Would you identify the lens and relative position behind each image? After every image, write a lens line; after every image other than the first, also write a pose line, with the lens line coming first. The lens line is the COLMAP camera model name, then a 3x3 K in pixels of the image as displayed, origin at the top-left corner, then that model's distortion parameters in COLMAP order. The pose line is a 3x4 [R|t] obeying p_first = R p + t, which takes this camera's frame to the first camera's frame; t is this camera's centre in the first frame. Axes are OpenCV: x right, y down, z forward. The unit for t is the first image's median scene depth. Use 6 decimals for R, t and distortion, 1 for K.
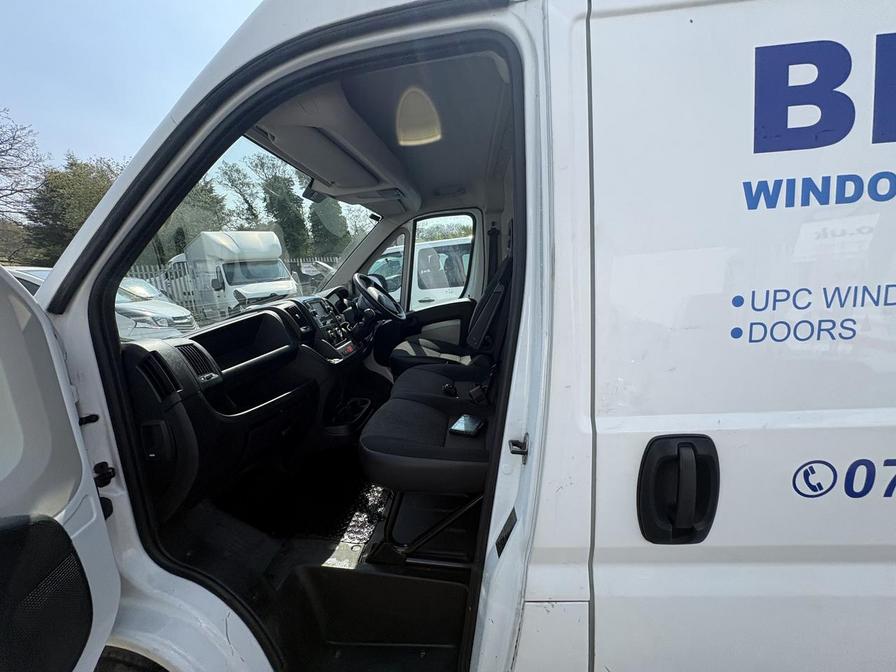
lens RADIAL K [[357.5, 0, 447.4], [0, 357.5, 336.9], [0, 0, 1]] dist [0.001350, 0.000242]
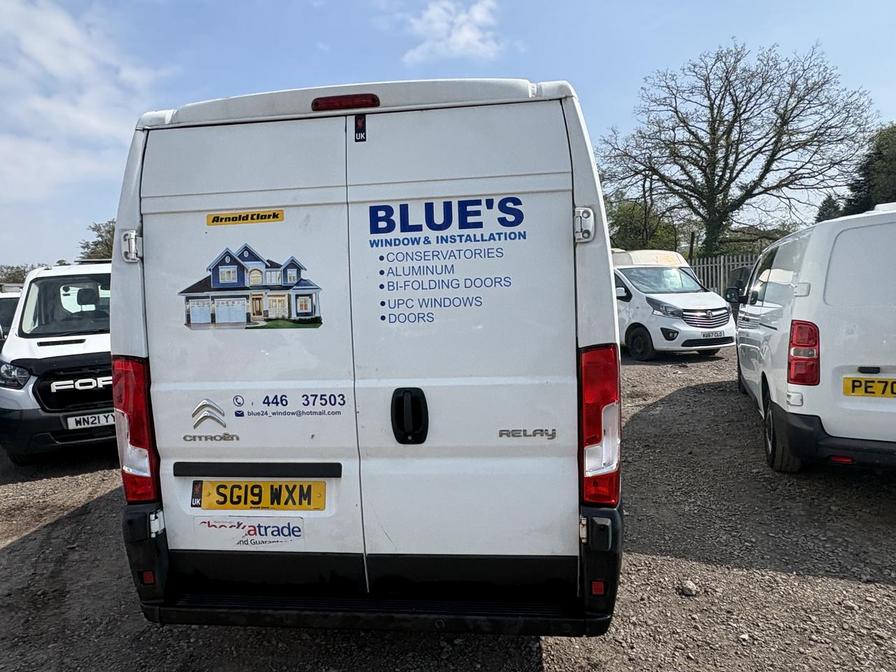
lens RADIAL K [[533.3, 0, 445.9], [0, 533.3, 340.1], [0, 0, 1]] dist [0.001682, -0.000714]
pose [[-0.036809, 0.156339, -0.987017, 2.328020], [-0.144752, 0.976436, 0.160061, -0.305048], [0.988783, 0.148764, -0.013311, 0.733256]]
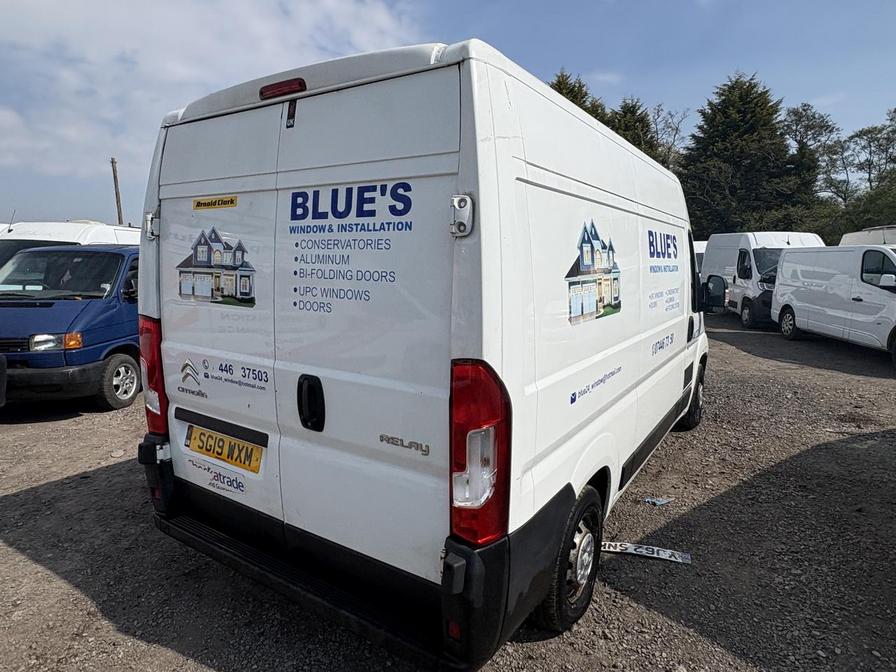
lens RADIAL K [[531.3, 0, 444.7], [0, 531.3, 337.7], [0, 0, 1]] dist [0.001679, 0.000925]
pose [[-0.491049, 0.184600, -0.851348, 2.112576], [-0.142852, 0.946996, 0.287735, -0.420085], [0.859340, 0.262908, -0.438651, 1.219710]]
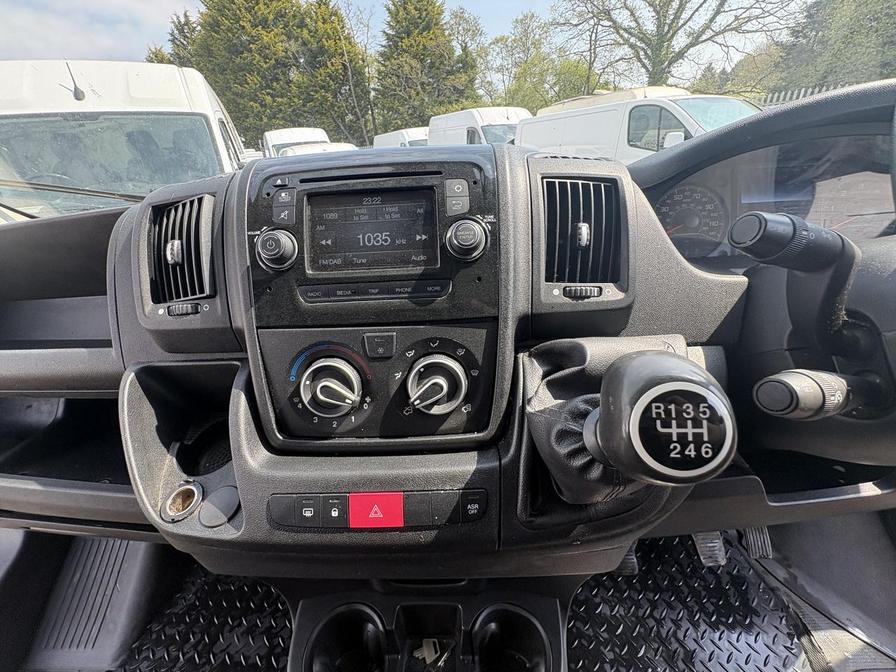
lens RADIAL K [[358.3, 0, 447.6], [0, 358.3, 337.5], [0, 0, 1]] dist [0.000618, 0.000181]
pose [[0.054845, 0.509909, -0.858478, -0.117139], [-0.126211, 0.856417, 0.500621, -0.088334], [0.990486, 0.080892, 0.111326, 0.705387]]
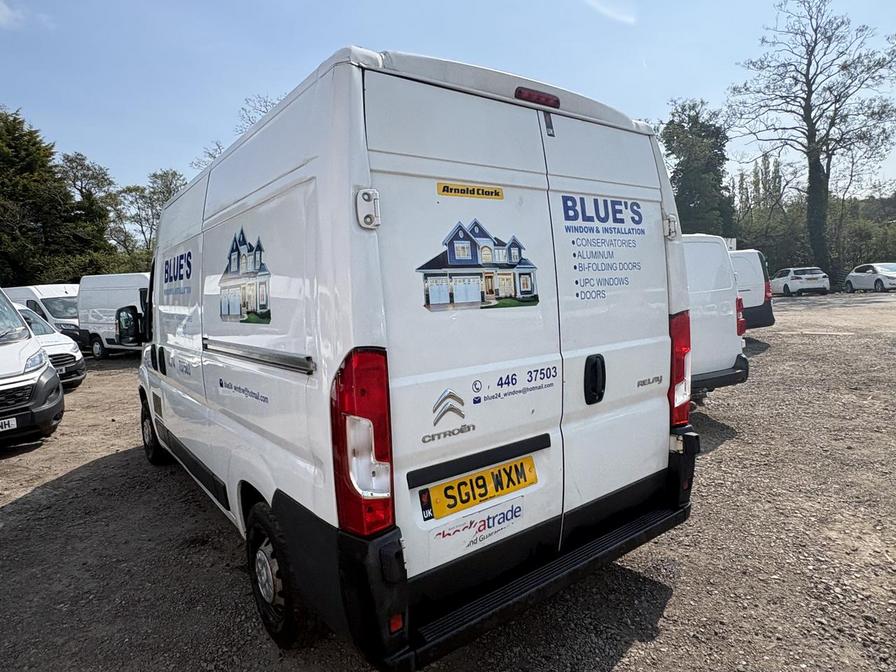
lens RADIAL K [[533.3, 0, 445.9], [0, 533.3, 340.1], [0, 0, 1]] dist [0.001682, -0.000714]
pose [[0.655424, 0.098059, -0.748869, 2.061311], [-0.129595, 0.991431, 0.016397, -0.093112], [0.744060, 0.086303, 0.662516, -0.191911]]
